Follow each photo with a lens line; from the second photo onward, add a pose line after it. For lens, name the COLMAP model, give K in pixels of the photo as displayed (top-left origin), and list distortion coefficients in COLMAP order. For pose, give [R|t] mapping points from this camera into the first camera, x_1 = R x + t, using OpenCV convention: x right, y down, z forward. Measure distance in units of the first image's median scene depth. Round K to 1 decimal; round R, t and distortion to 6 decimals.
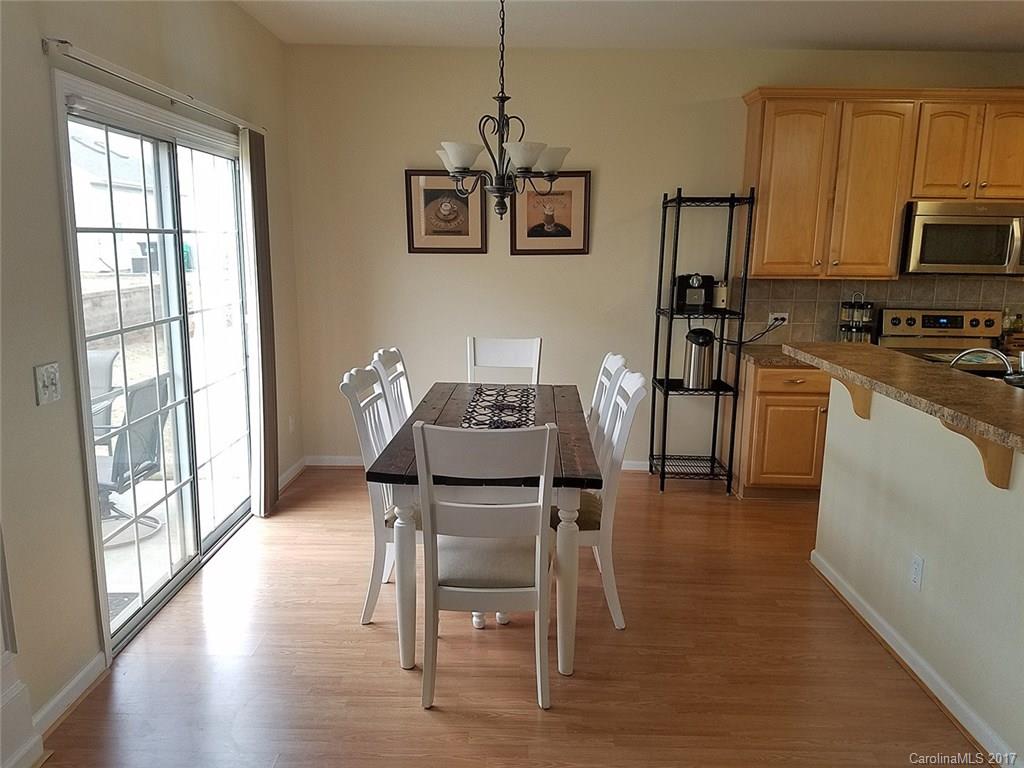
lens RADIAL K [[784.9, 0, 514.1], [0, 784.9, 380.7], [0, 0, 1]] dist [0.044486, -0.015529]
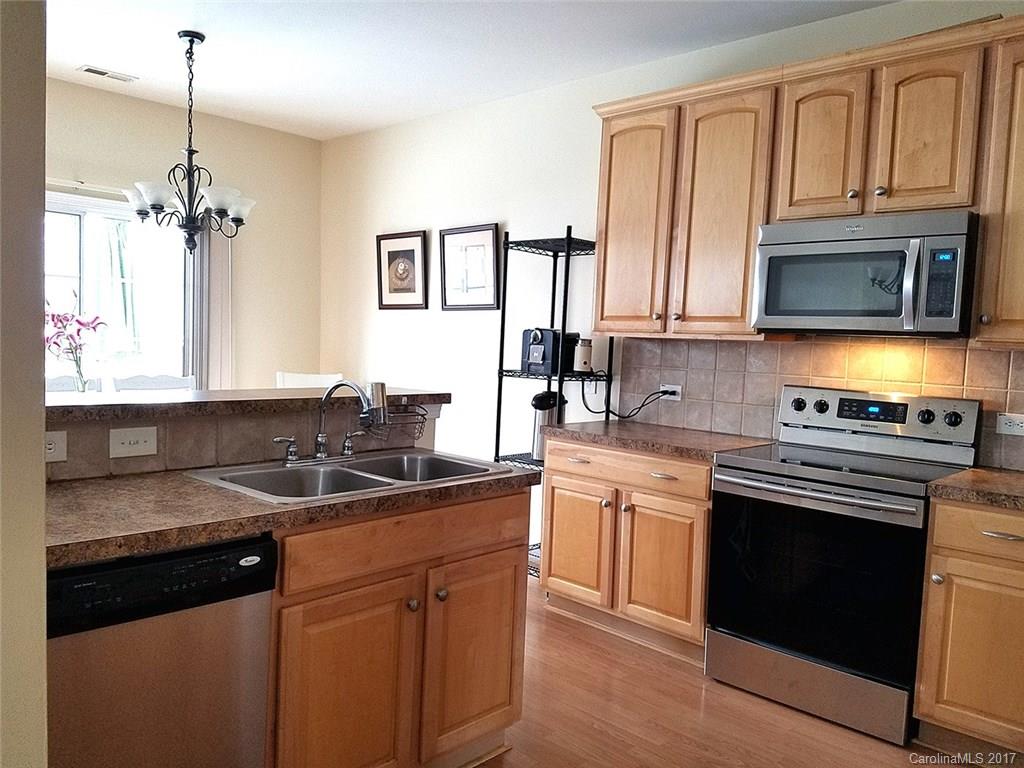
lens RADIAL K [[784.9, 0, 511.9], [0, 784.9, 386.9], [0, 0, 1]] dist [0.044486, -0.015529]
pose [[0.728368, 0.060459, -0.682514, 0.759090], [-0.155135, 0.984784, -0.078322, 0.000743], [0.667393, 0.162929, 0.726664, 0.348038]]
